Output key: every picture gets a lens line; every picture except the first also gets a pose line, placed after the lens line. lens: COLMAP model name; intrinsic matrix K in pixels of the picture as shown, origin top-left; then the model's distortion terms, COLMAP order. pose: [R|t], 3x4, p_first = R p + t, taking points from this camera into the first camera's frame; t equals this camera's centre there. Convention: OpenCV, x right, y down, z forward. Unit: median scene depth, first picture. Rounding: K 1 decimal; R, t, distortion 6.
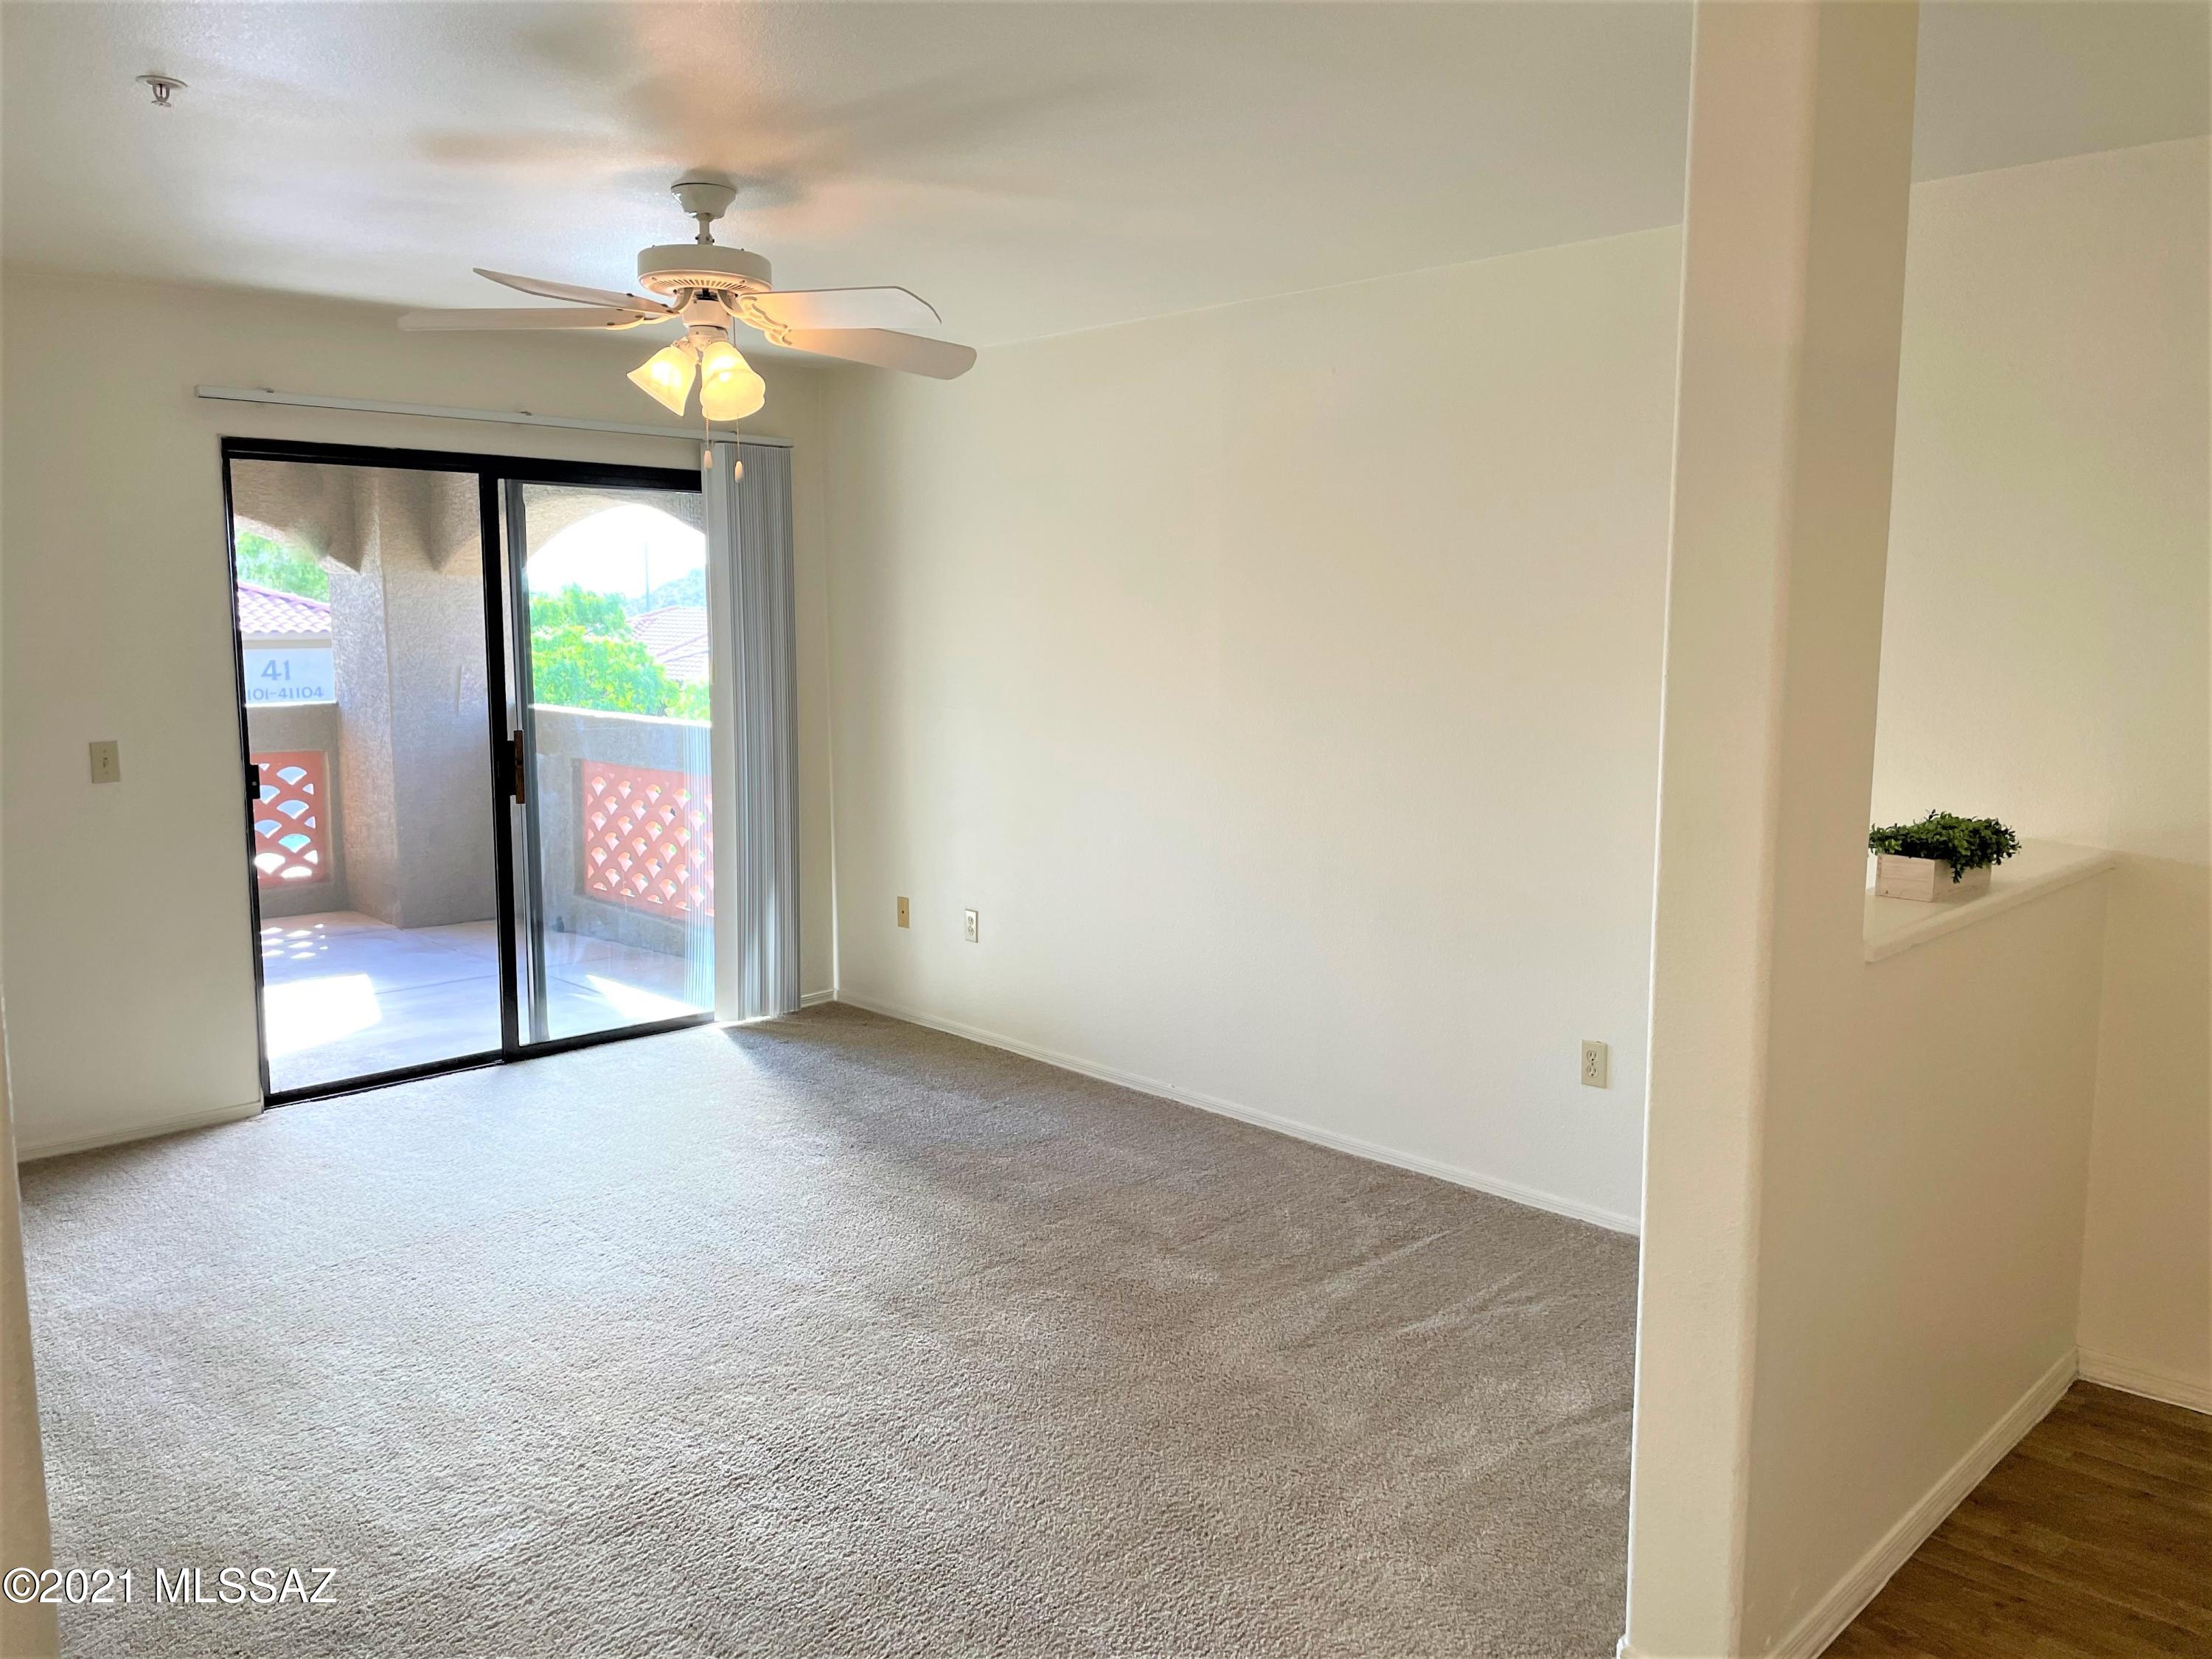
lens RADIAL K [[1675.4, 0, 1125.6], [0, 1675.4, 844.7], [0, 0, 1]] dist [0.084028, -0.110126]
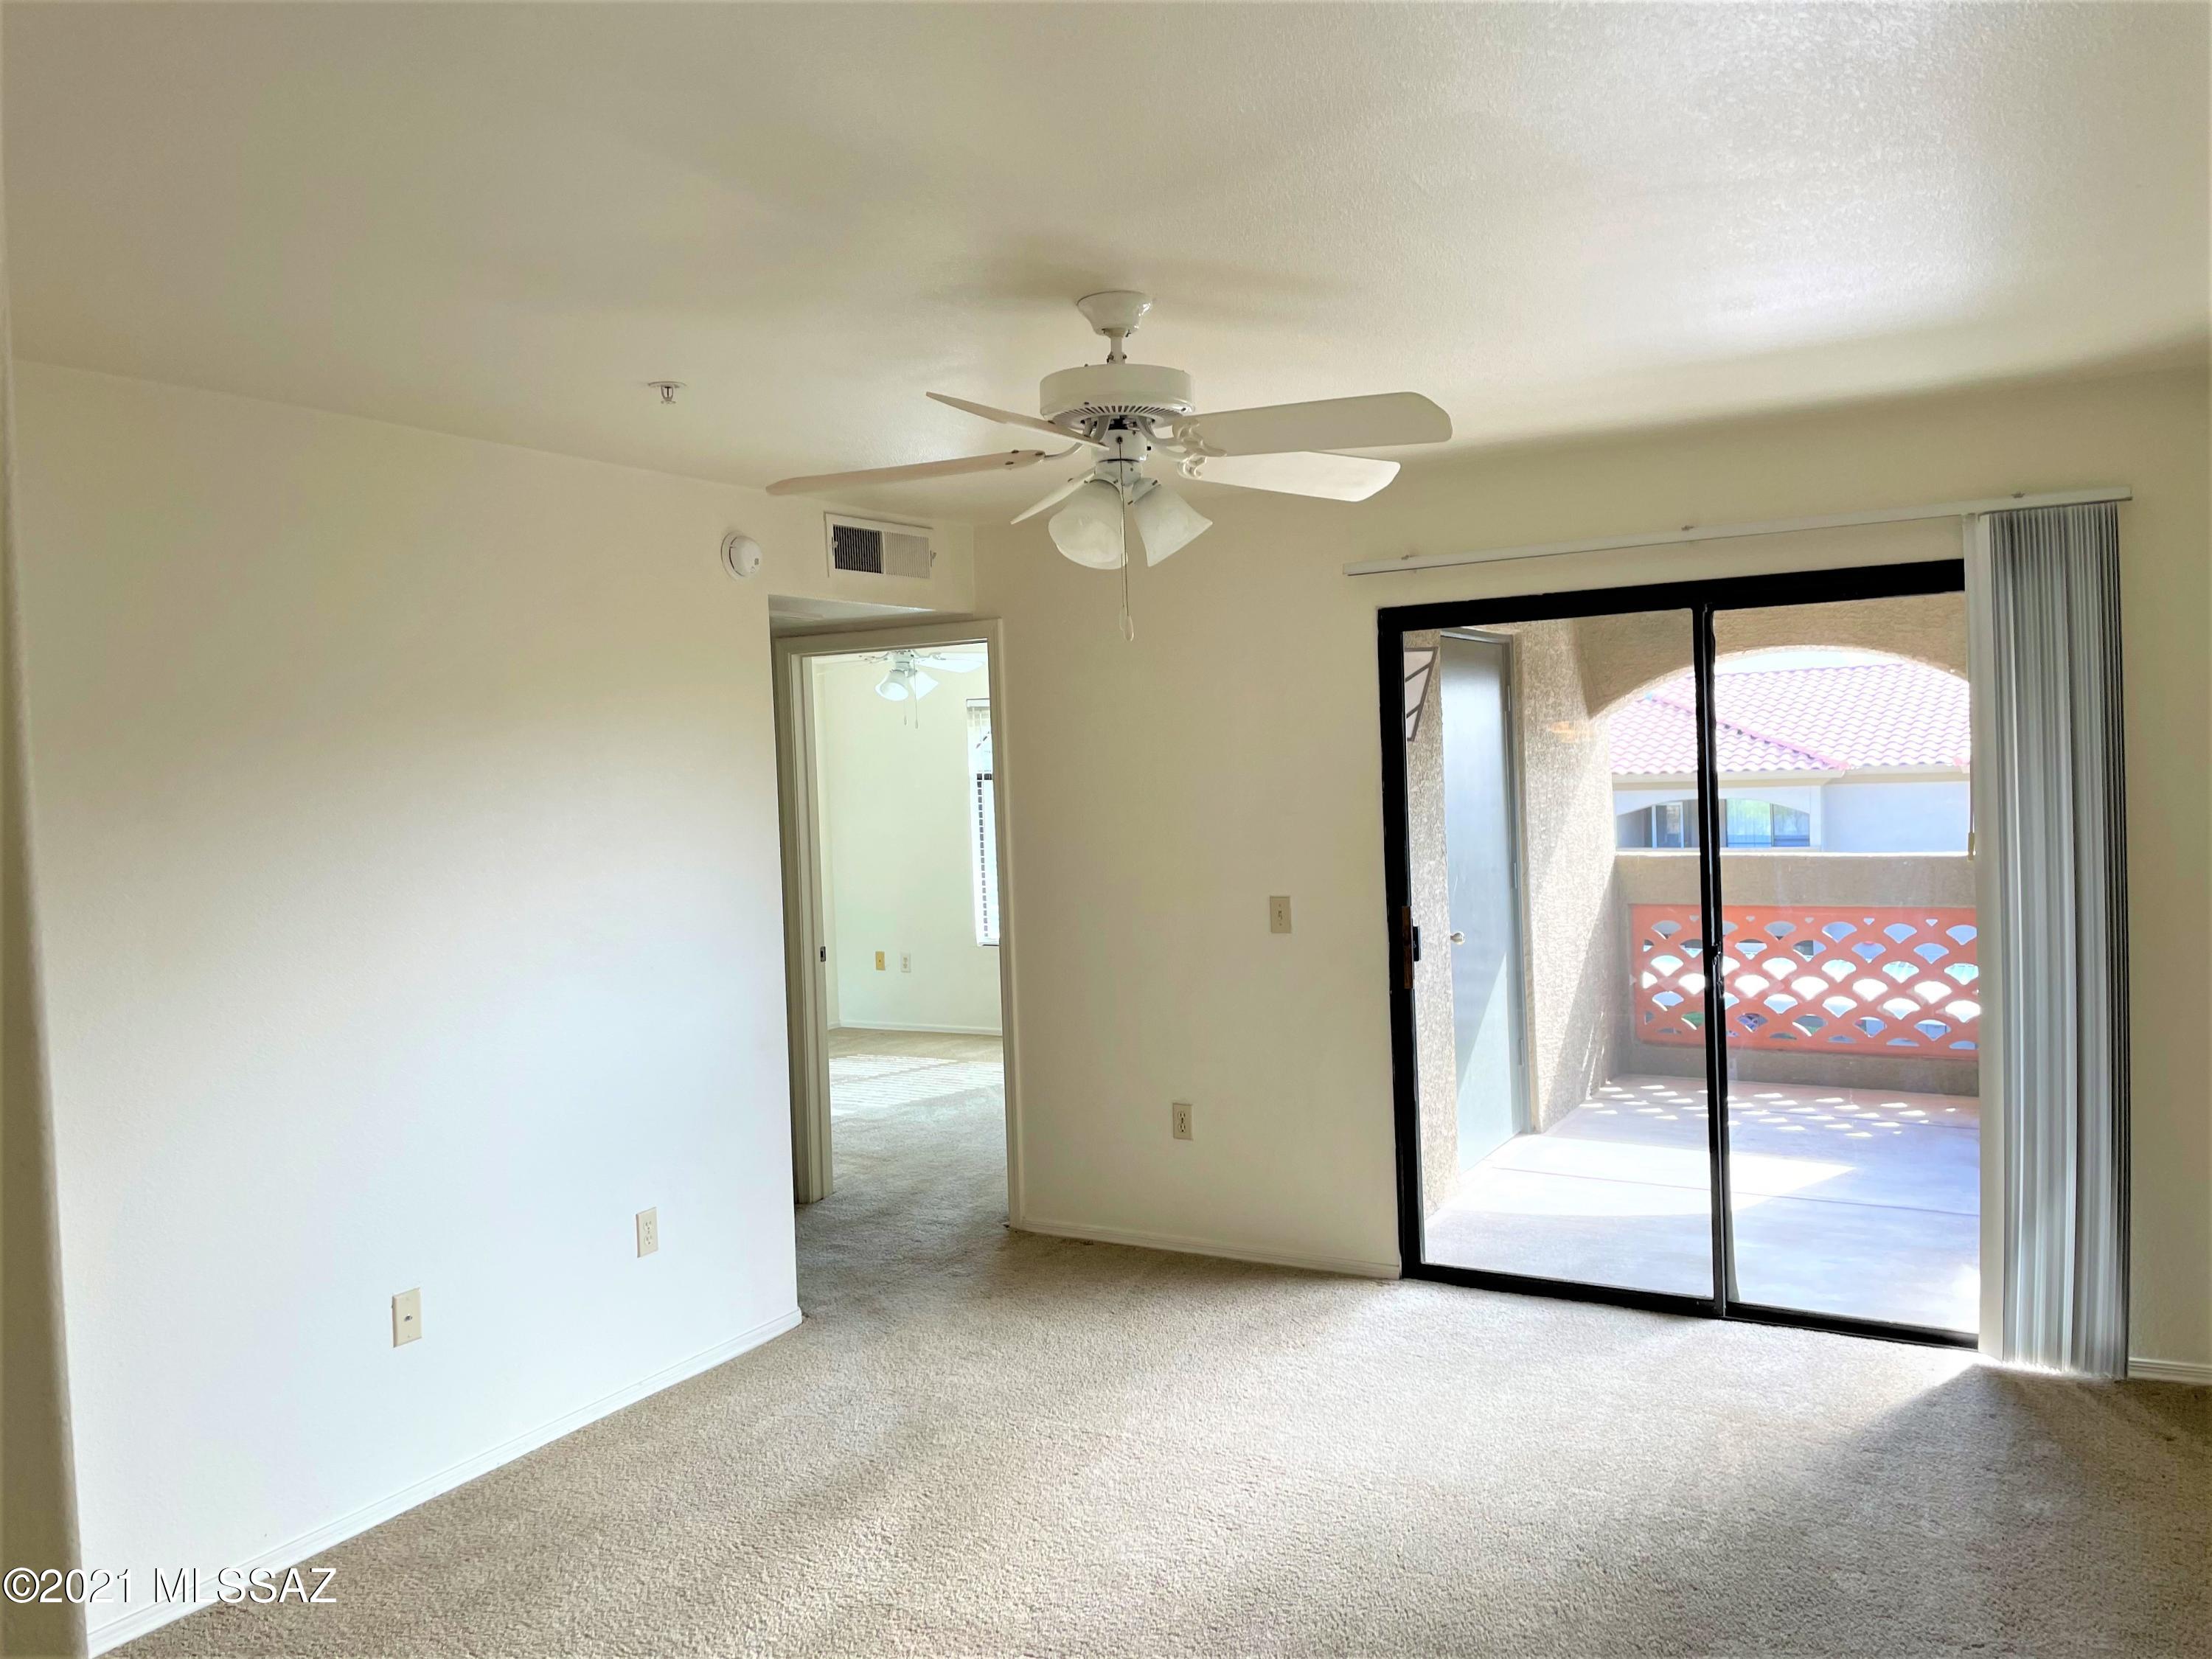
lens RADIAL K [[1675.4, 0, 1107.8], [0, 1675.4, 823.3], [0, 0, 1]] dist [0.084028, -0.110126]
pose [[0.268588, 0.022282, -0.962997, 0.243559], [-0.097449, 0.995232, -0.004152, -0.053733], [0.958313, 0.094958, 0.269479, 0.345293]]
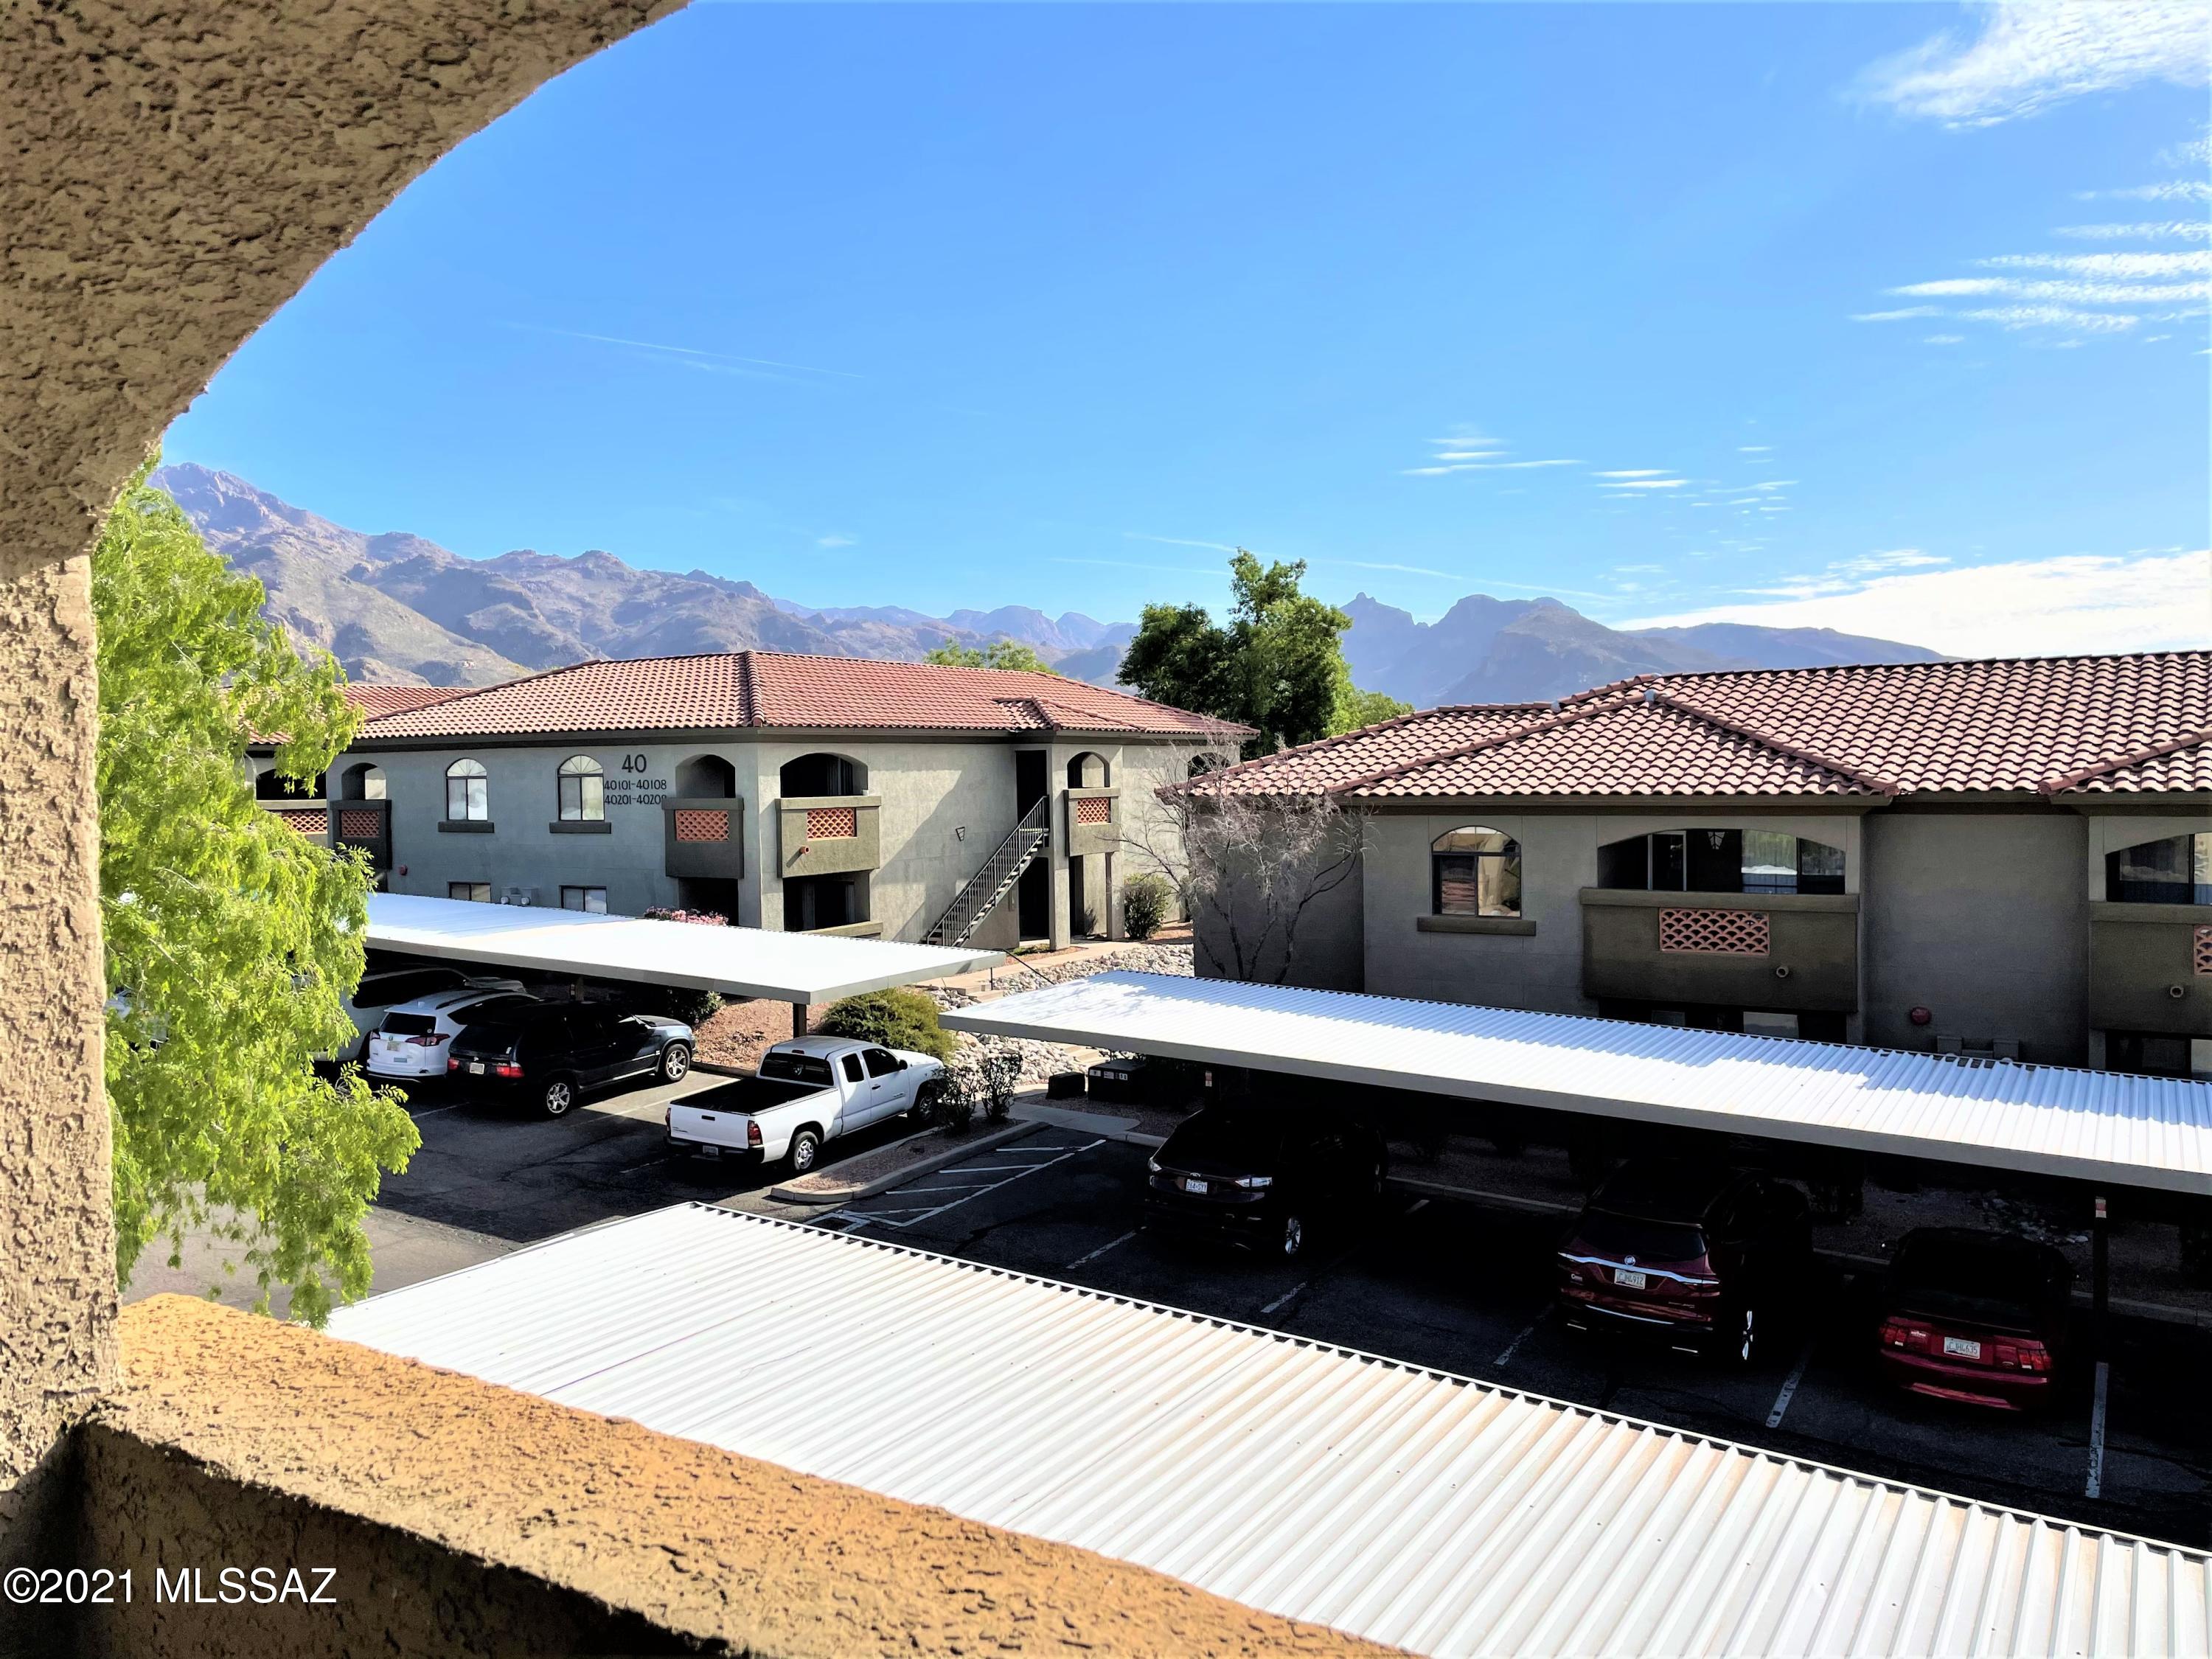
lens RADIAL K [[1675.4, 0, 1091.3], [0, 1675.4, 821.8], [0, 0, 1]] dist [0.084028, -0.110126]
pose [[0.227914, 0.023281, -0.973403, -0.442096], [-0.116705, 0.993160, -0.003572, -0.133063], [0.966662, 0.114415, 0.229072, 0.939924]]
